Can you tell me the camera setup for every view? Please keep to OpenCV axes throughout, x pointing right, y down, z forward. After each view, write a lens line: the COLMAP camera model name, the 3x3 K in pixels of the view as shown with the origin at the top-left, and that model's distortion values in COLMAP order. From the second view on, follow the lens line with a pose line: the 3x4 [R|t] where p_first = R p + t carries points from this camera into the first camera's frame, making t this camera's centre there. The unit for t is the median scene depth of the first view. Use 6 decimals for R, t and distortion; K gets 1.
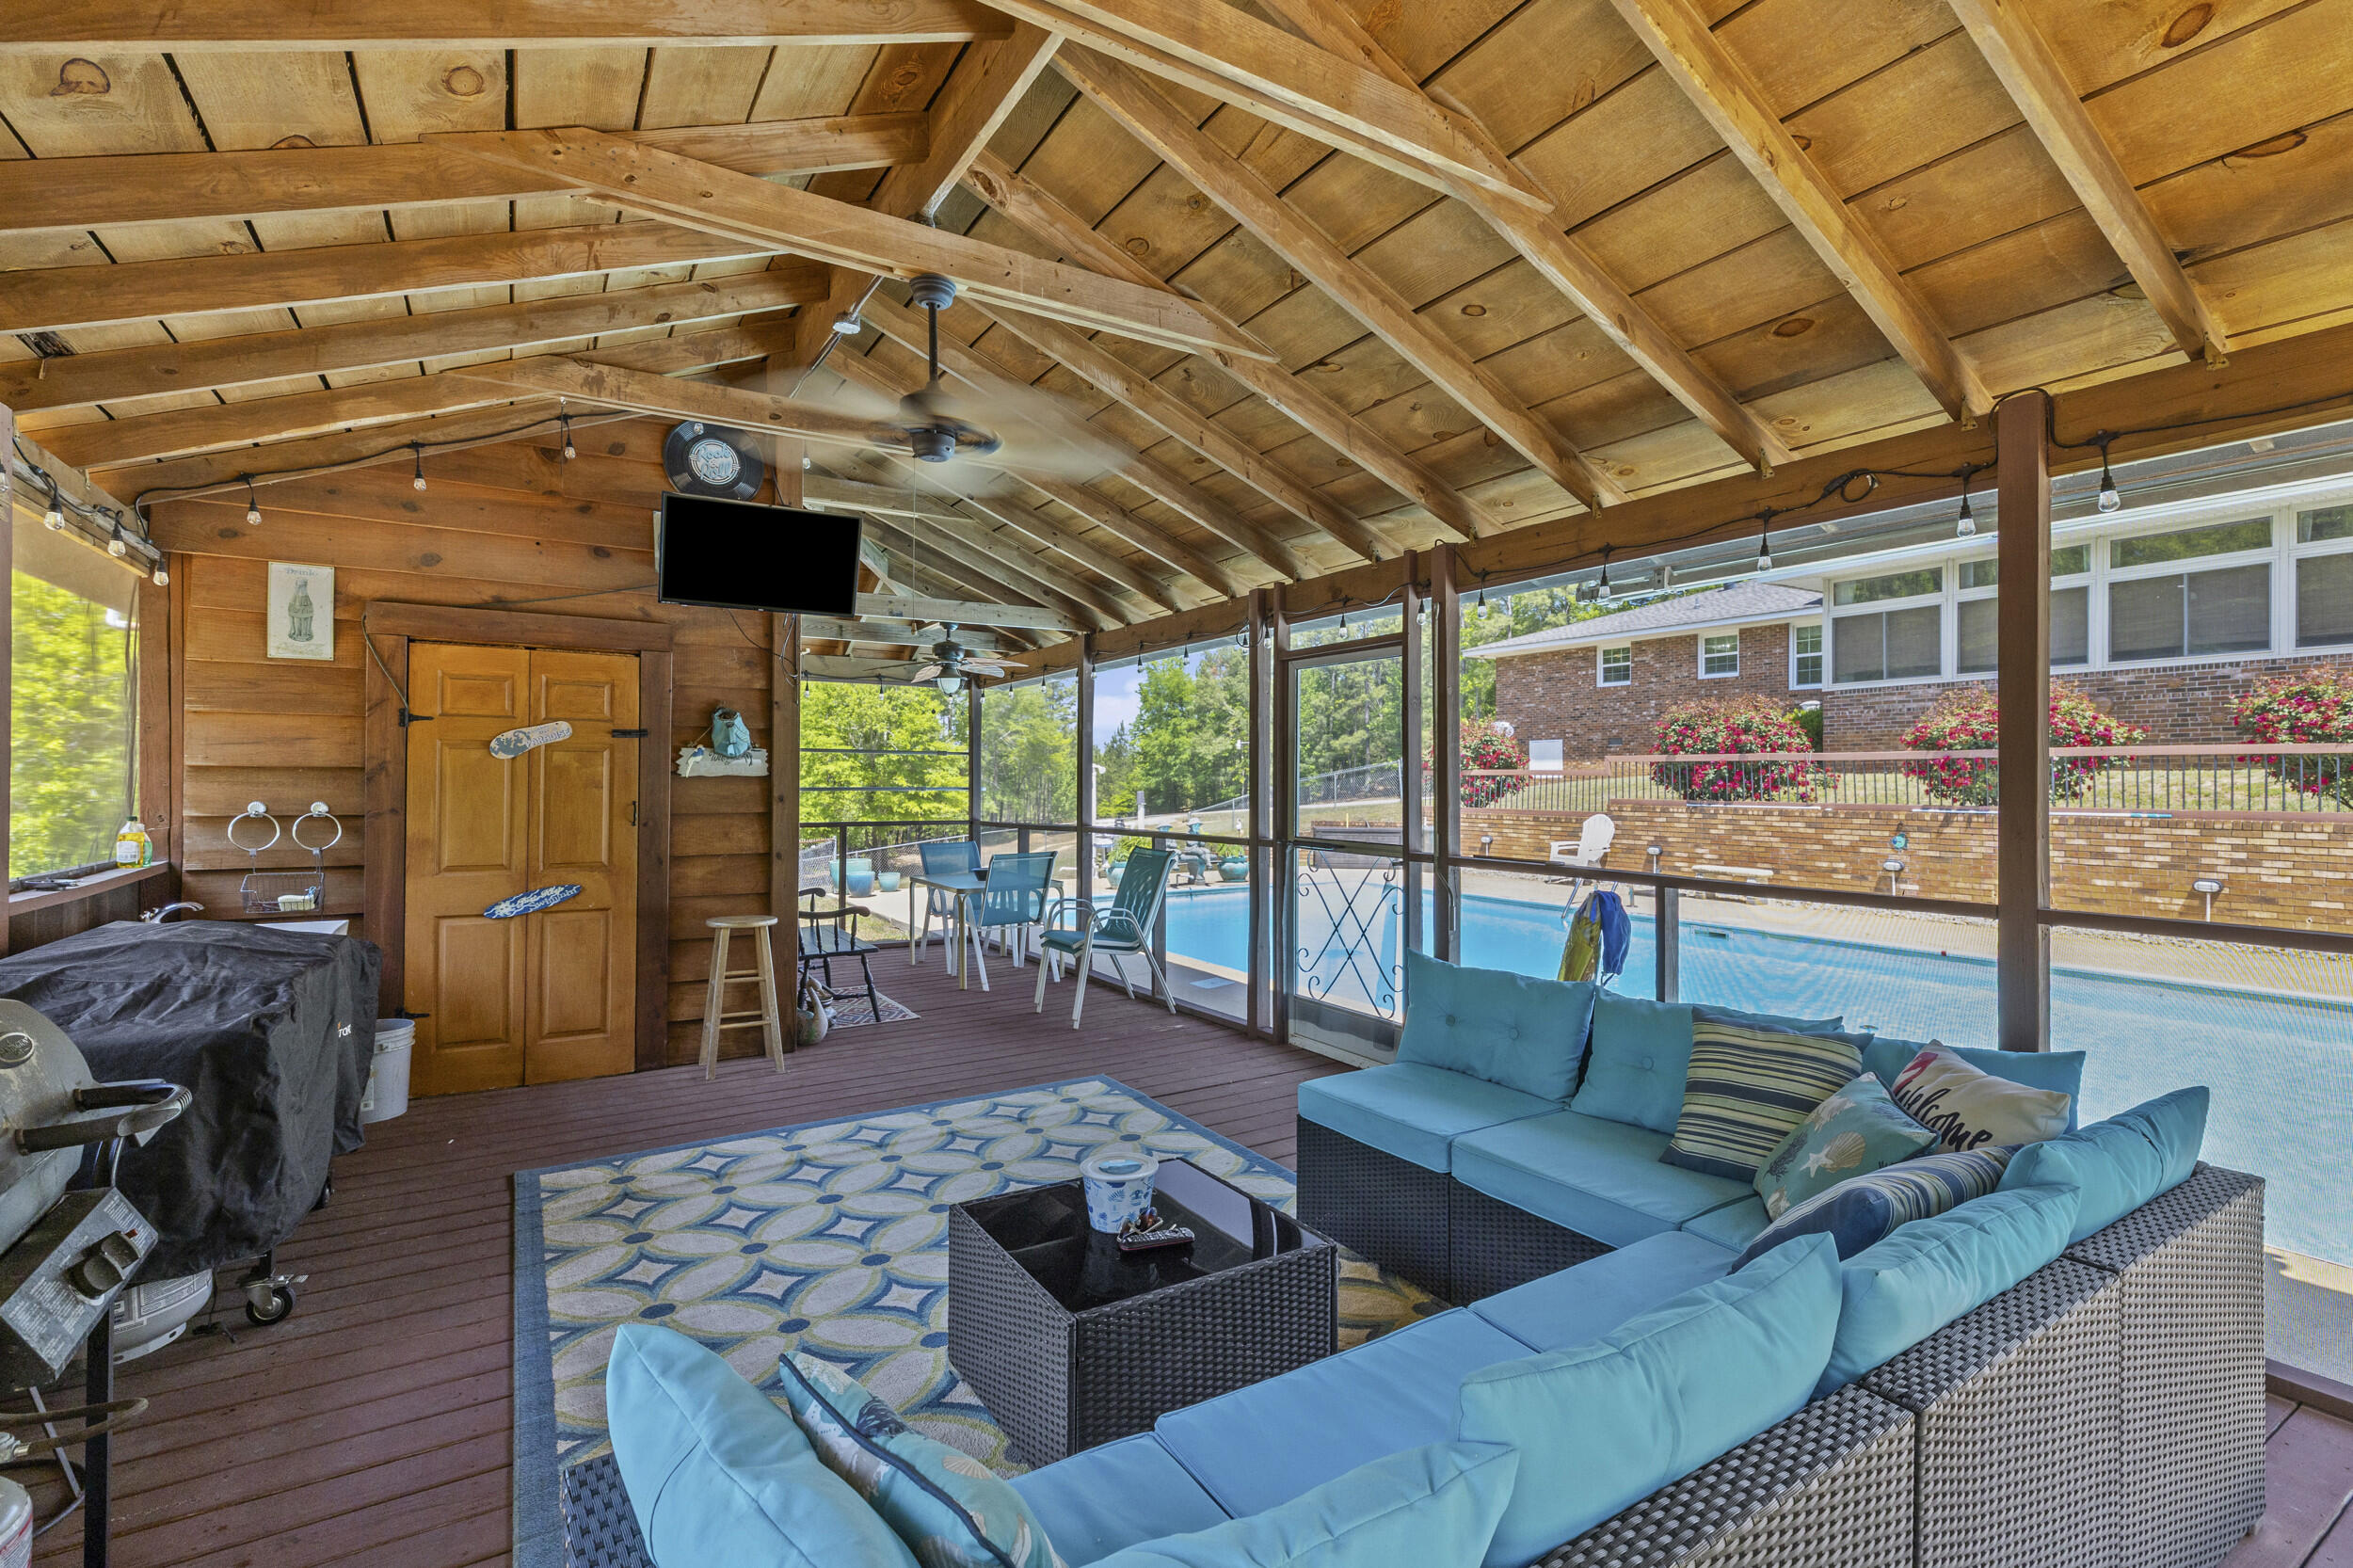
lens RADIAL K [[1065.9, 0, 1183.7], [0, 1065.9, 770.7], [0, 0, 1]] dist [0.015030, 0.000078]
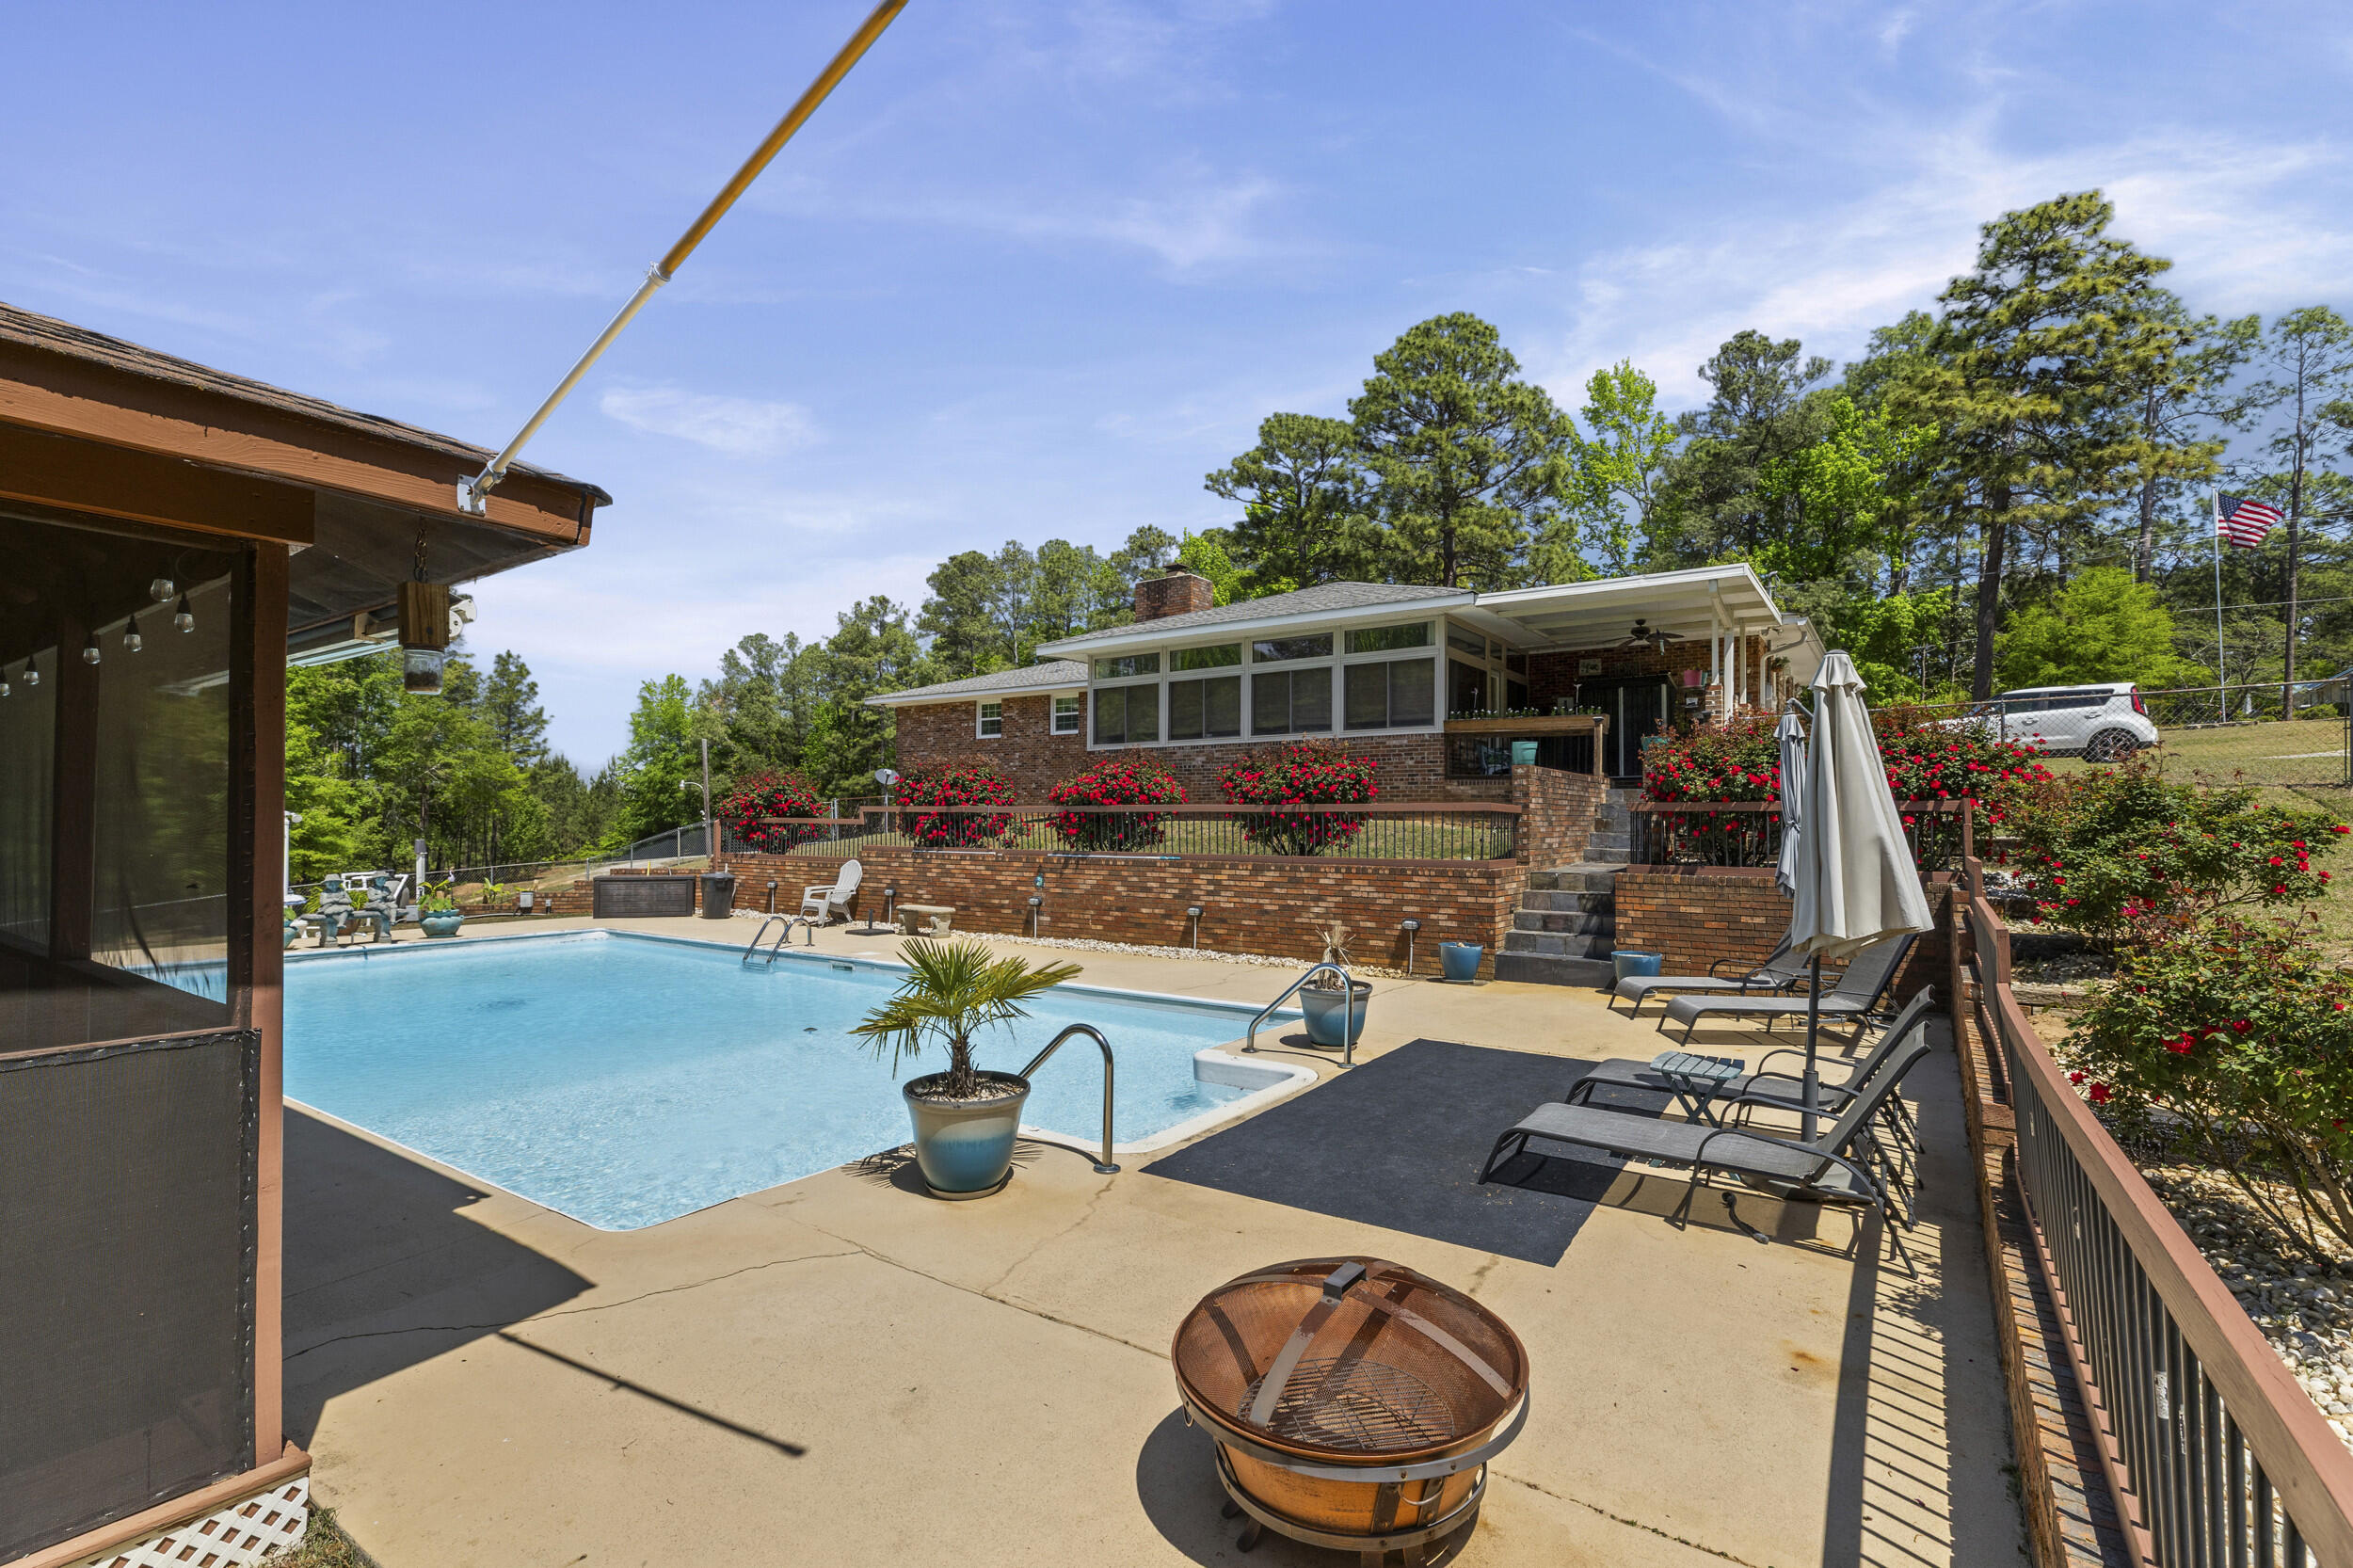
lens RADIAL K [[1065.9, 0, 1175.6], [0, 1065.9, 783.5], [0, 0, 1]] dist [0.015030, 0.000078]
pose [[0.921037, 0.014072, 0.389222, 0.282752], [-0.004477, 0.999664, -0.025547, -0.011027], [-0.389450, 0.021787, 0.920790, -0.134495]]
